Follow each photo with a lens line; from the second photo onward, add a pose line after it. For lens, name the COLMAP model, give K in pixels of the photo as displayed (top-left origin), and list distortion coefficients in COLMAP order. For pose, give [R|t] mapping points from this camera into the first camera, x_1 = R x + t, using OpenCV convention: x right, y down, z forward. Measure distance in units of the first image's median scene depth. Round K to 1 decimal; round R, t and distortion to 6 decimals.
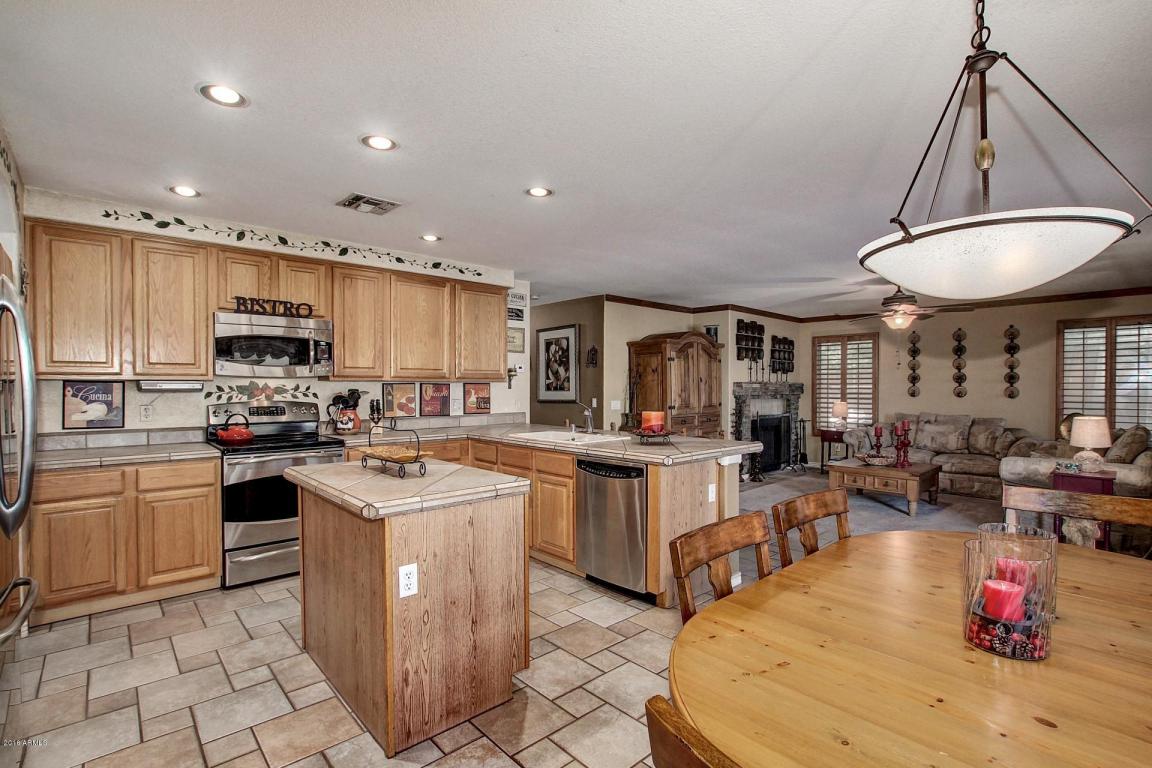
lens RADIAL K [[532.6, 0, 573.8], [0, 532.6, 388.8], [0, 0, 1]] dist [-0.029466, 0.001652]
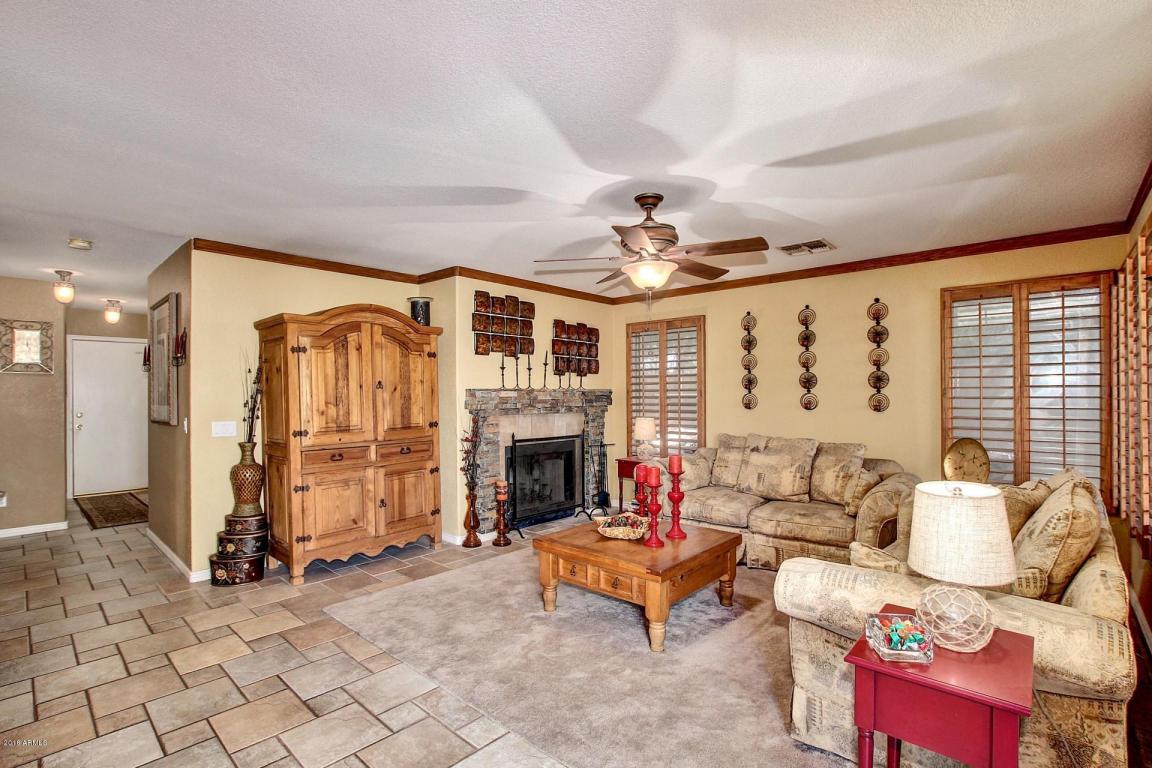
lens RADIAL K [[532.6, 0, 571.2], [0, 532.6, 387.9], [0, 0, 1]] dist [-0.029466, 0.001652]
pose [[0.996285, -0.004964, 0.085976, 0.432521], [0.006278, 0.999867, -0.015023, -0.003816], [-0.085890, 0.015507, 0.996184, 0.410063]]
